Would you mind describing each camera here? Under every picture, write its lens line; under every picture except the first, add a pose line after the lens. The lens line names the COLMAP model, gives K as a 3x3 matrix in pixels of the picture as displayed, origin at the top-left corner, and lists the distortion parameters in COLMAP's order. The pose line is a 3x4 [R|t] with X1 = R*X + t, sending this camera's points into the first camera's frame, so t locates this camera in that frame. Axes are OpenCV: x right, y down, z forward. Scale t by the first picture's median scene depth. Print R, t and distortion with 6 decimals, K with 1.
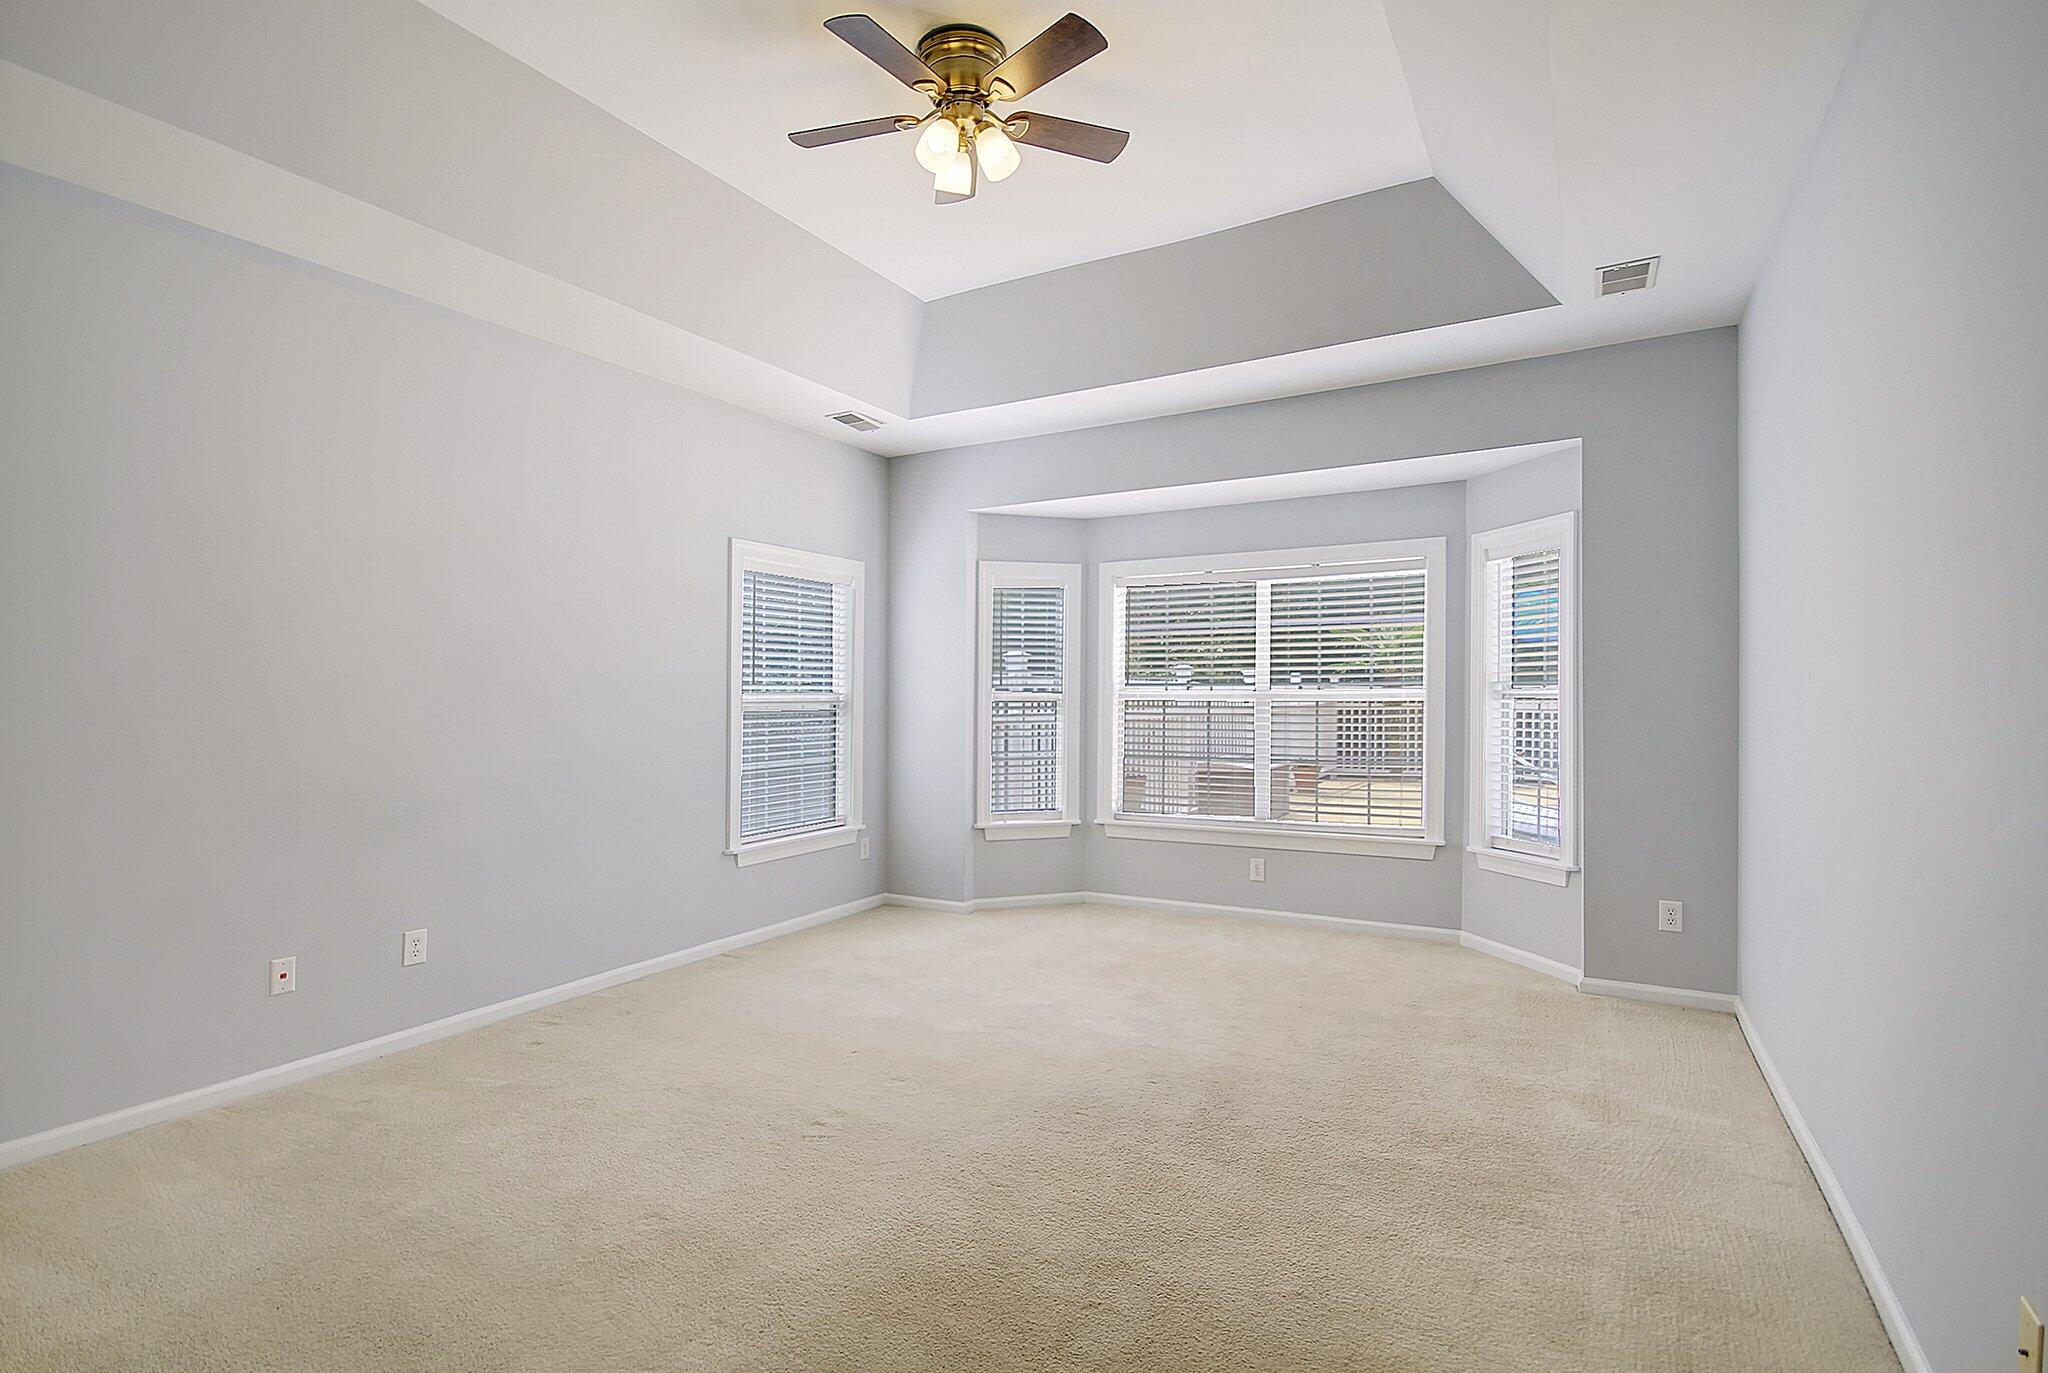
lens RADIAL K [[968.9, 0, 1020.5], [0, 968.9, 687.1], [0, 0, 1]] dist [-0.005529, 0.002418]
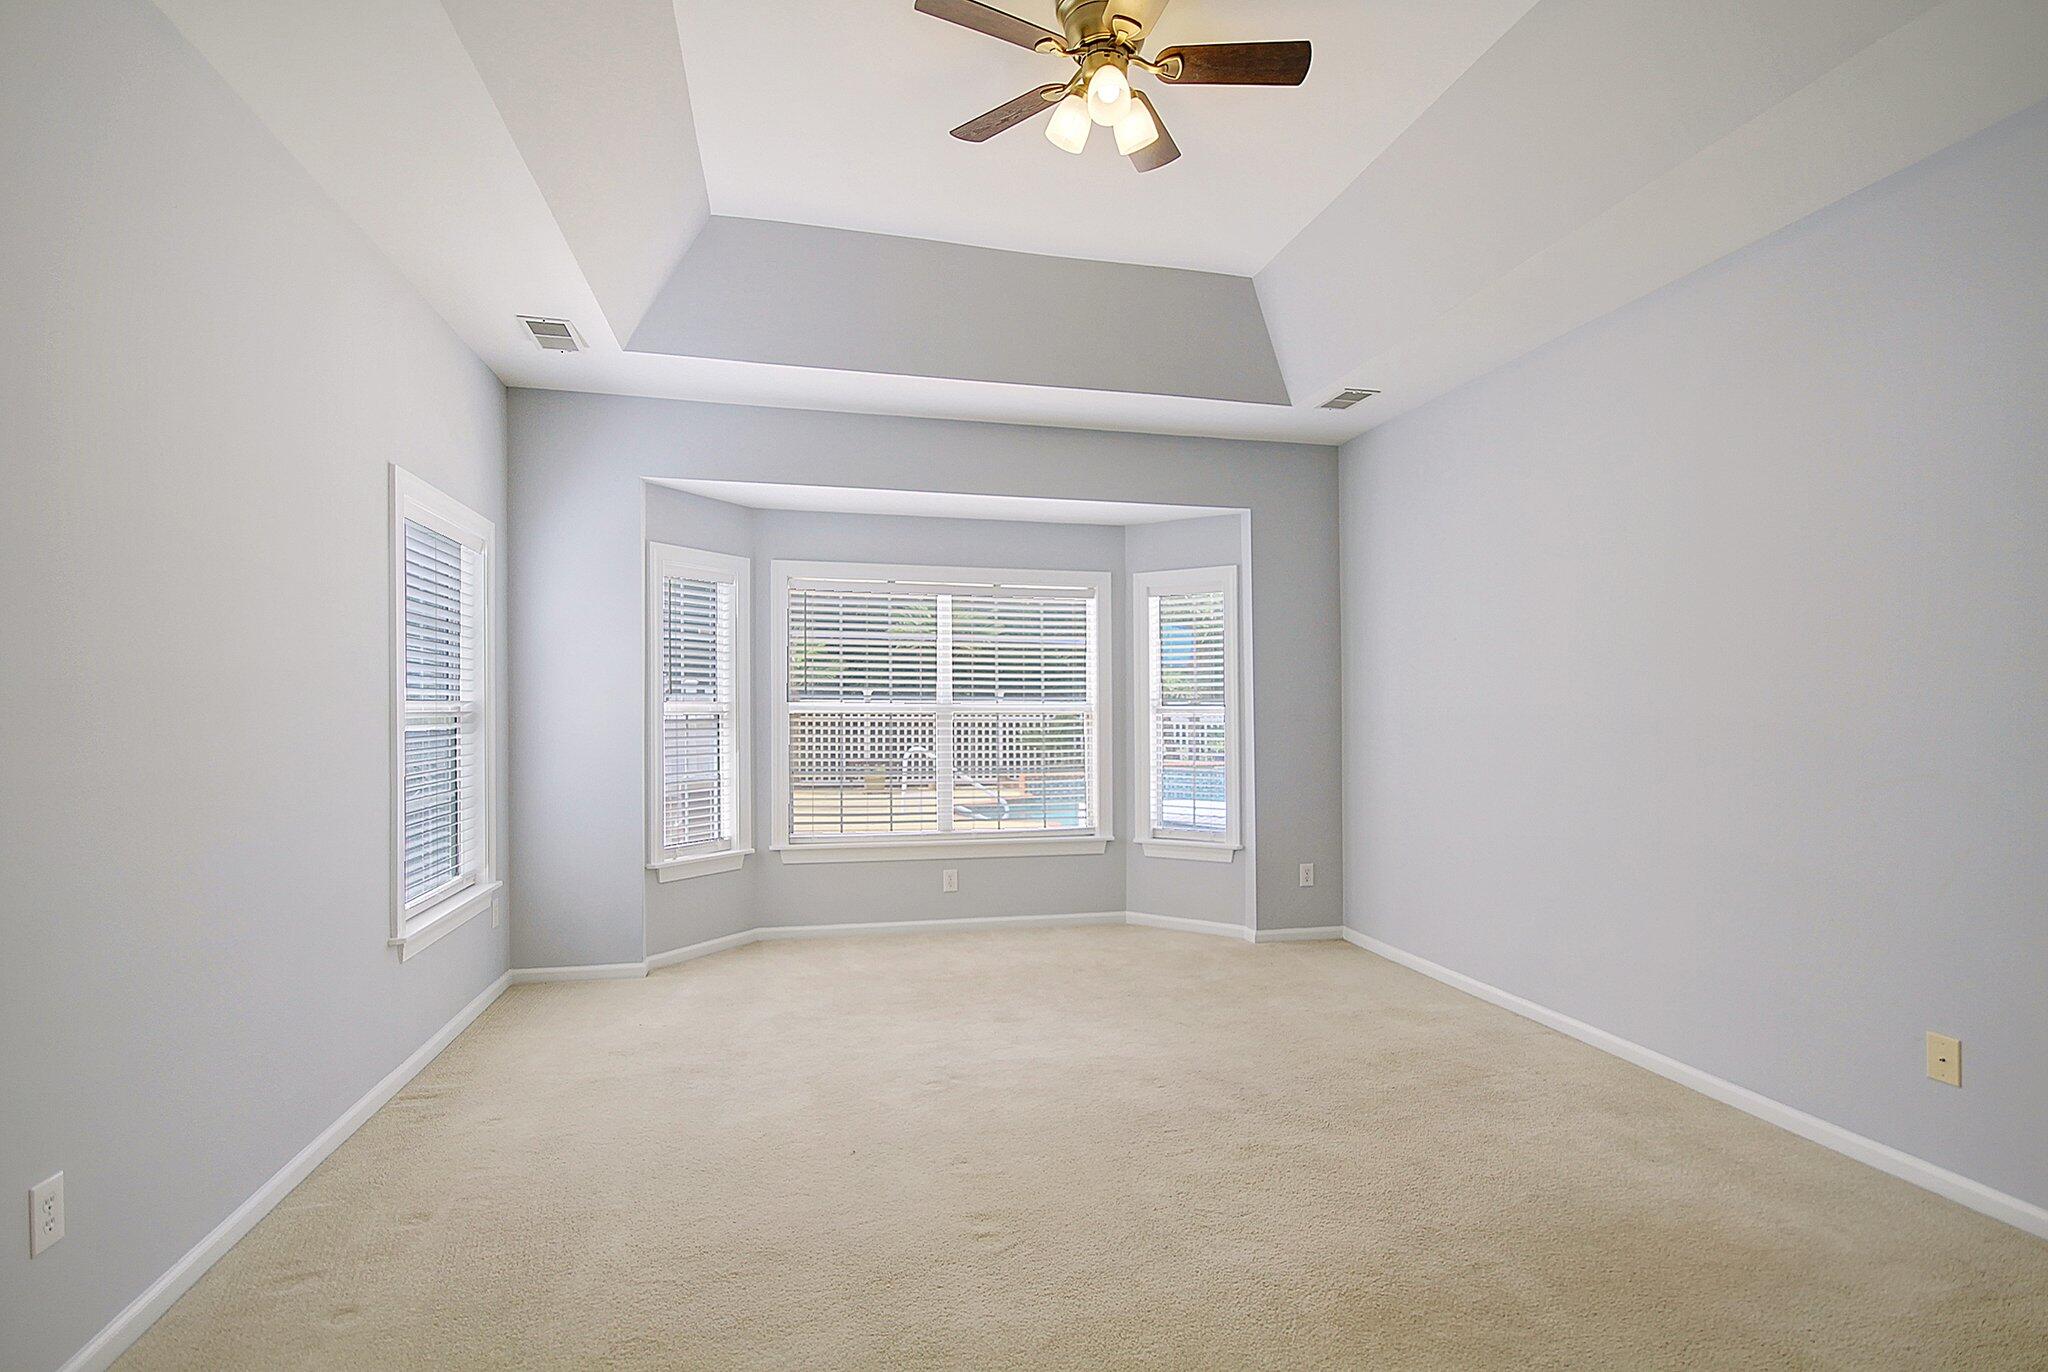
lens RADIAL K [[968.9, 0, 1027.9], [0, 968.9, 703.4], [0, 0, 1]] dist [-0.005529, 0.002418]
pose [[0.731585, 0.010164, 0.681675, -0.399422], [-0.013834, 0.999904, -0.000063, 0.002188], [-0.681610, -0.009384, 0.731655, 0.208021]]
